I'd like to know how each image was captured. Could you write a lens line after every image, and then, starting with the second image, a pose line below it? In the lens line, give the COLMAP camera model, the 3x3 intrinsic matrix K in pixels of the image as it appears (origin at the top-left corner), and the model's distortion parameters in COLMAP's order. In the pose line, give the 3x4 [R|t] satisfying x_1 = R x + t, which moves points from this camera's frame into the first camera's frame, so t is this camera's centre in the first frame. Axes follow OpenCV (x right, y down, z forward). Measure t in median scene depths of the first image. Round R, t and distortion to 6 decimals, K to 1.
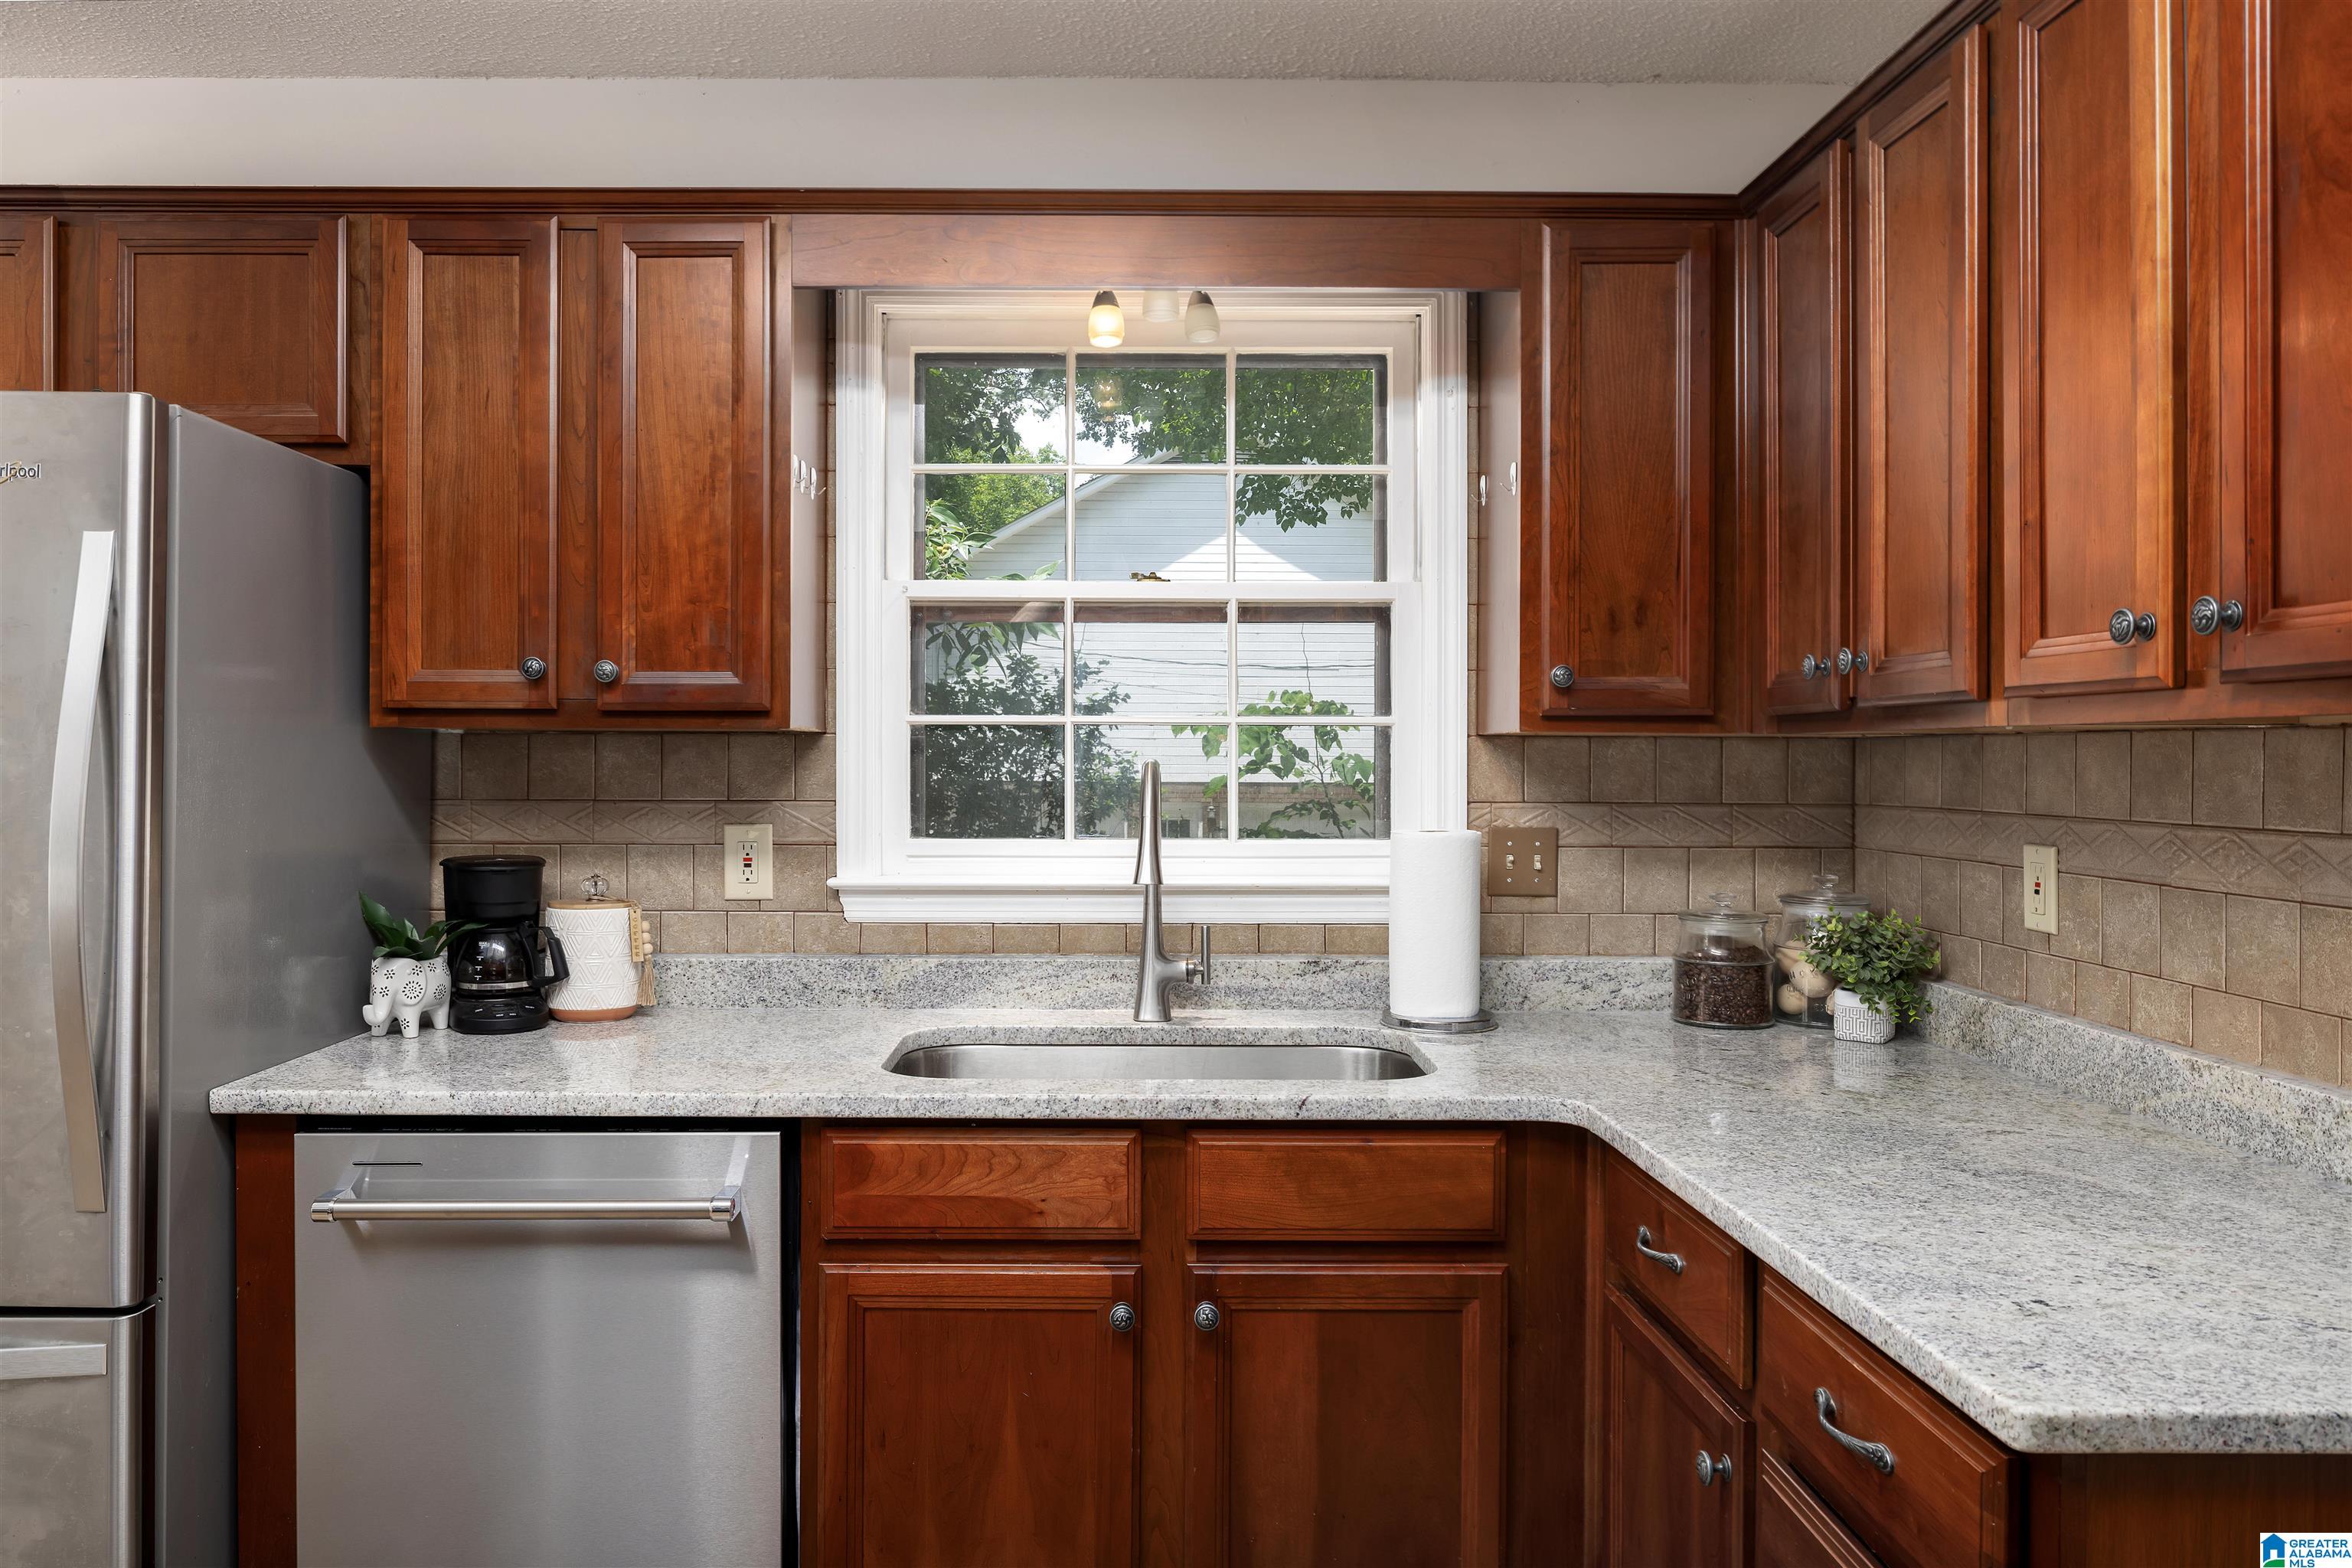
lens RADIAL K [[1603.6, 0, 1108.4], [0, 1603.6, 751.2], [0, 0, 1]] dist [-0.006192, -0.001990]
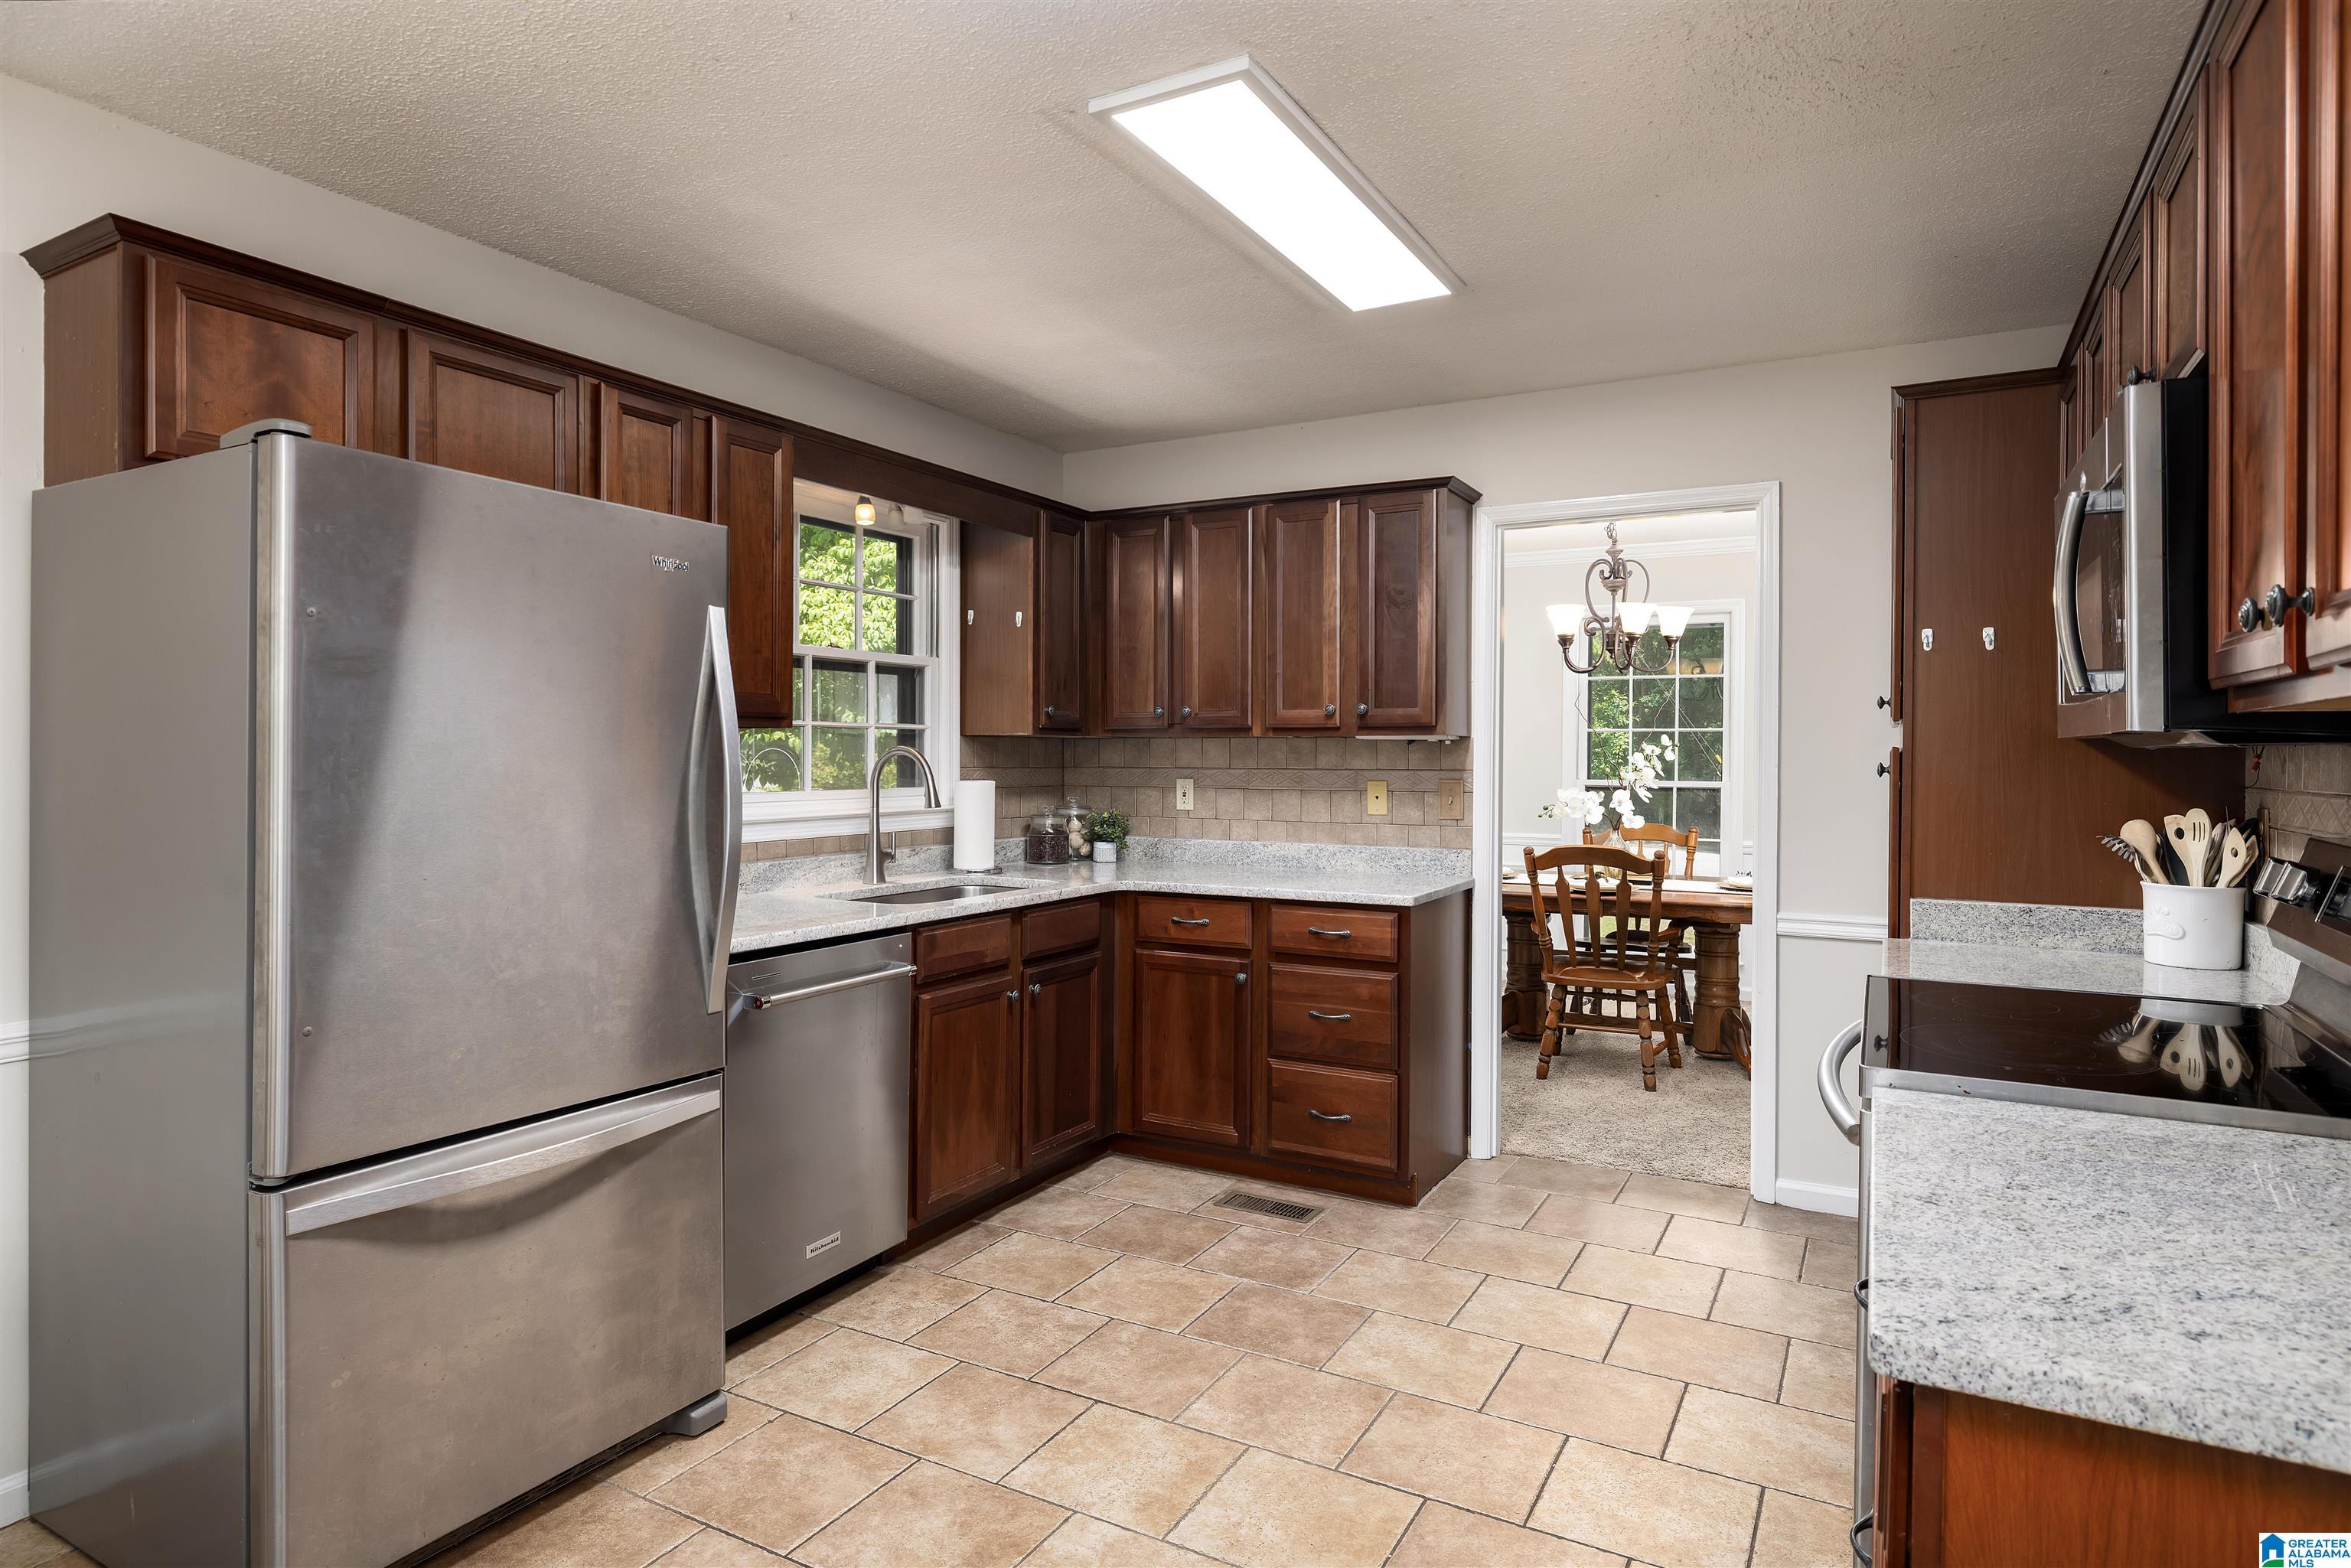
lens RADIAL K [[1295.5, 0, 1166.2], [0, 1295.5, 758.7], [0, 0, 1]] dist [-0.003359, -0.000513]
pose [[0.489728, -0.003939, 0.871867, -1.249474], [-0.004067, 0.999969, 0.006803, 0.008518], [-0.871866, -0.006878, 0.489696, -0.057305]]
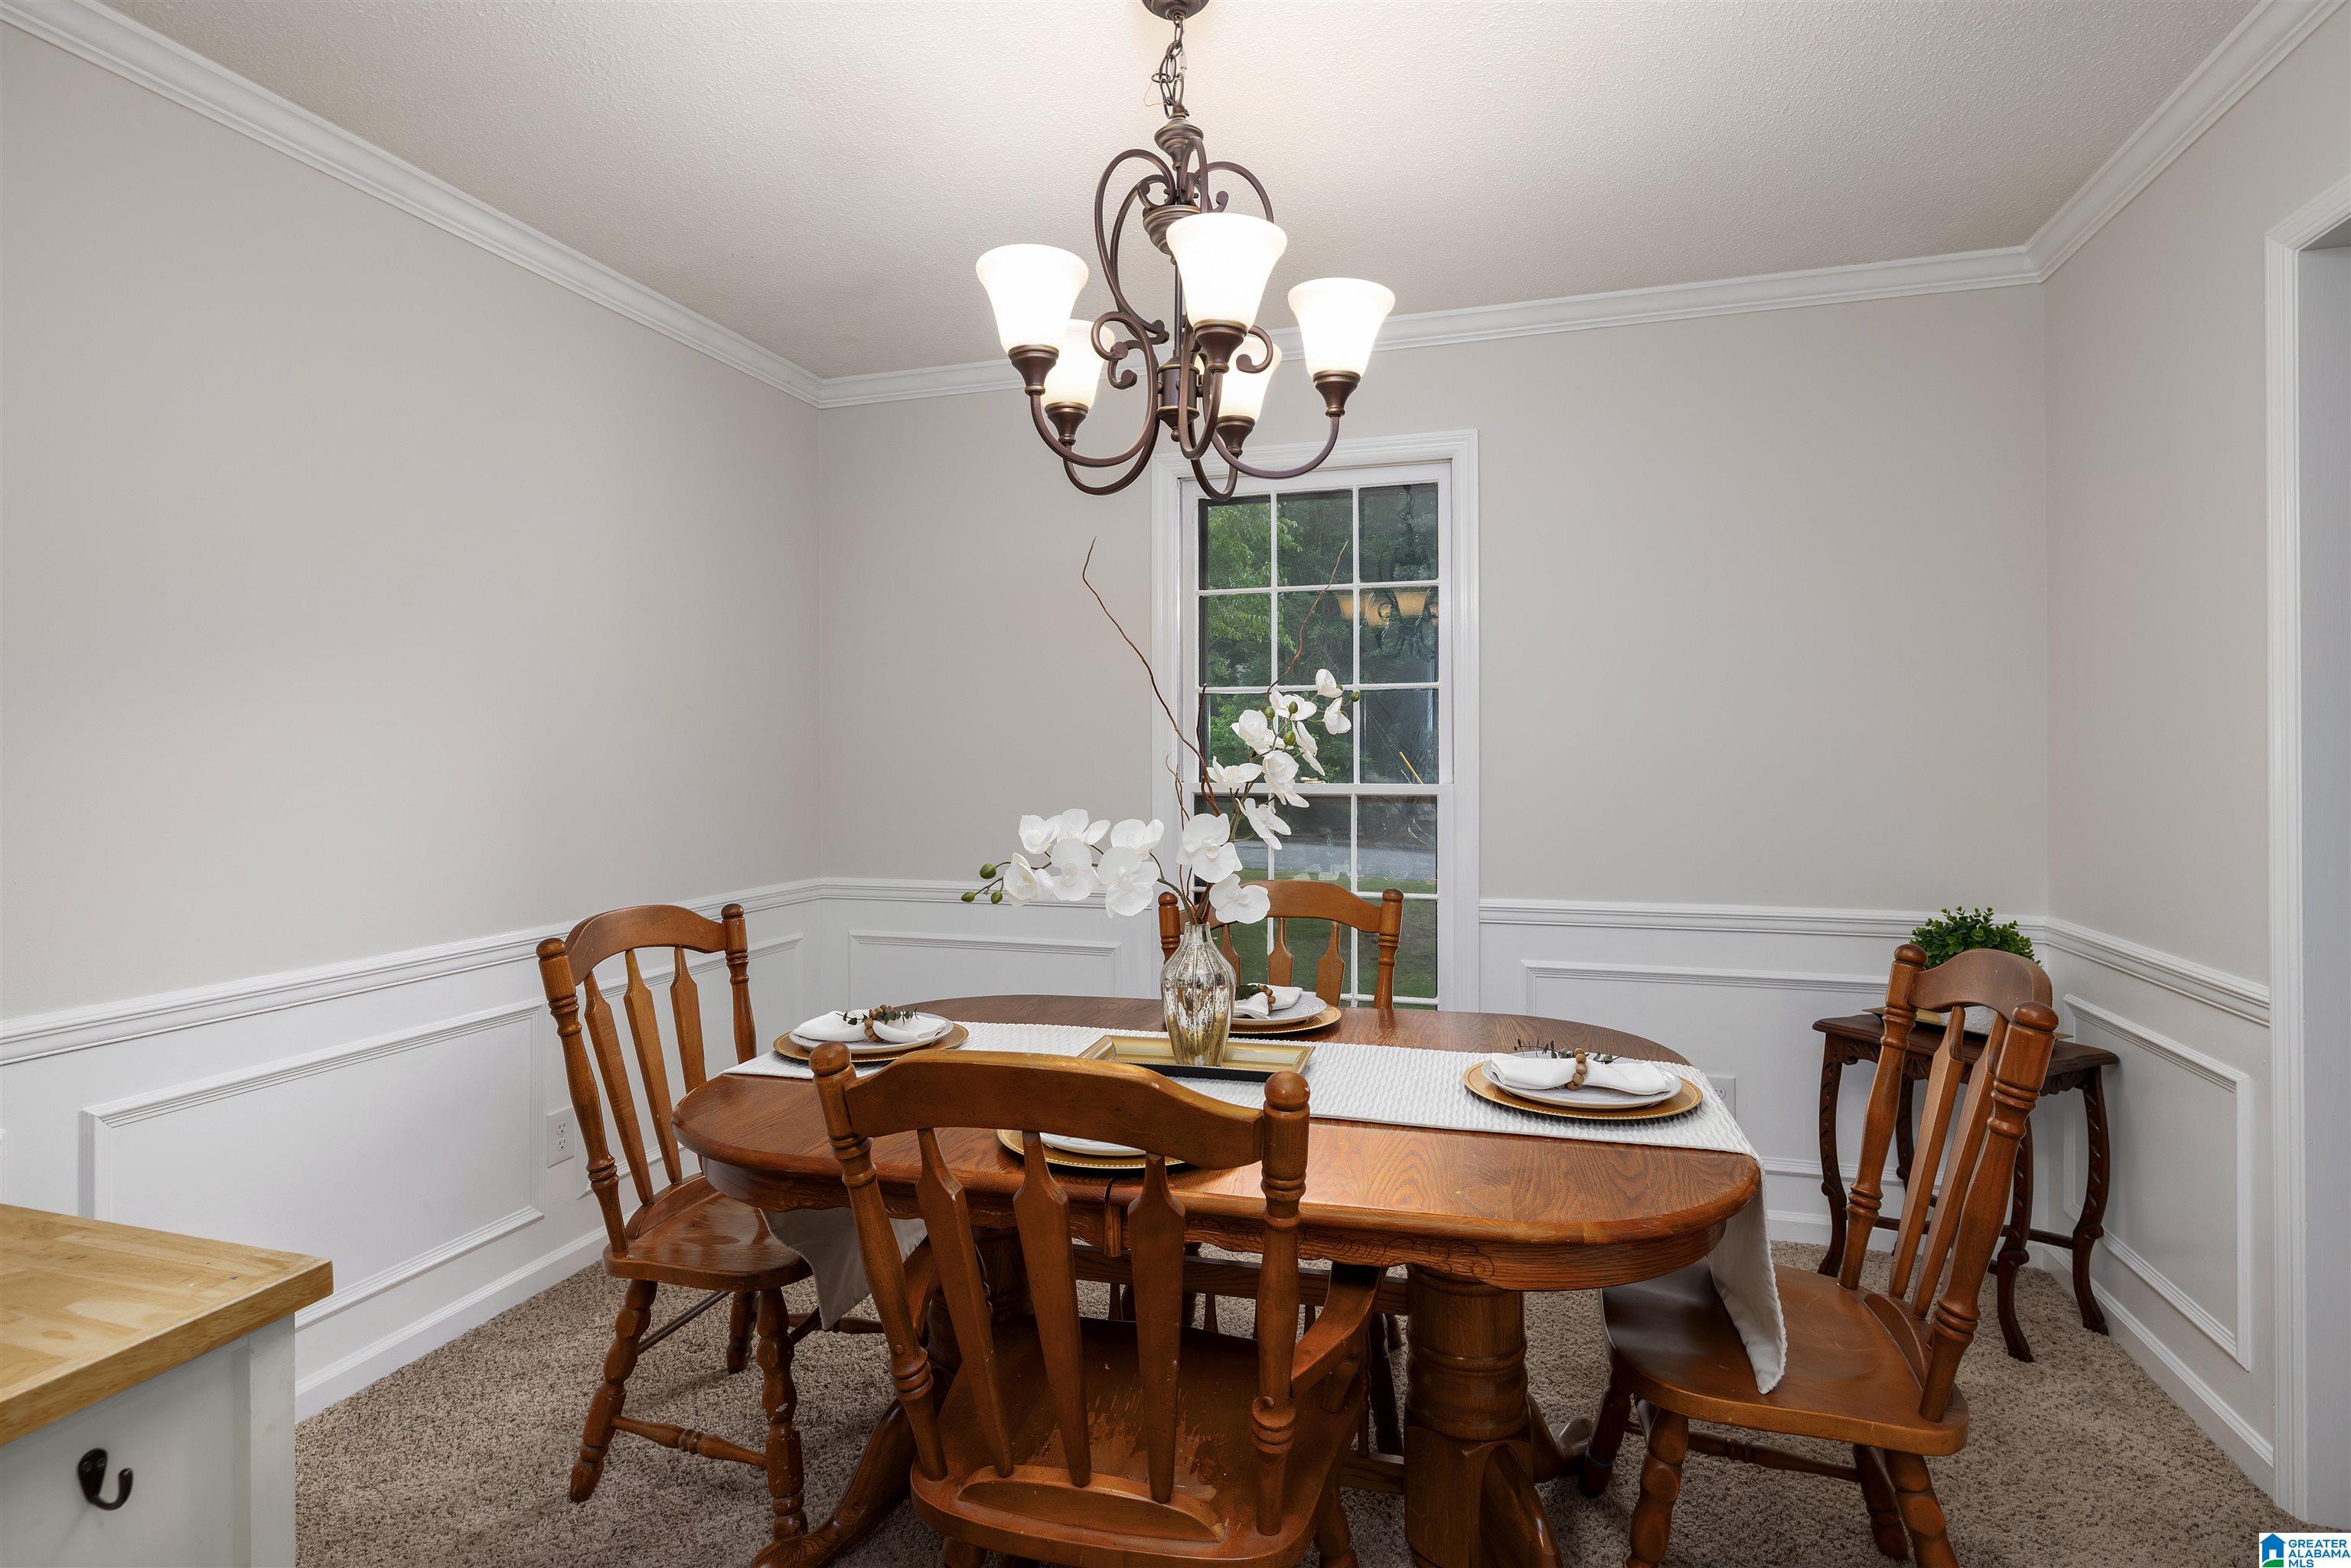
lens RADIAL K [[1149.9, 0, 1174.8], [0, 1149.9, 758.7], [0, 0, 1]] dist [0.001546, 0.000391]
pose [[0.293368, -0.003152, 0.955994, 0.536269], [0.004111, 0.999989, 0.002035, 0.042152], [-0.955991, 0.003333, 0.293378, 0.180935]]
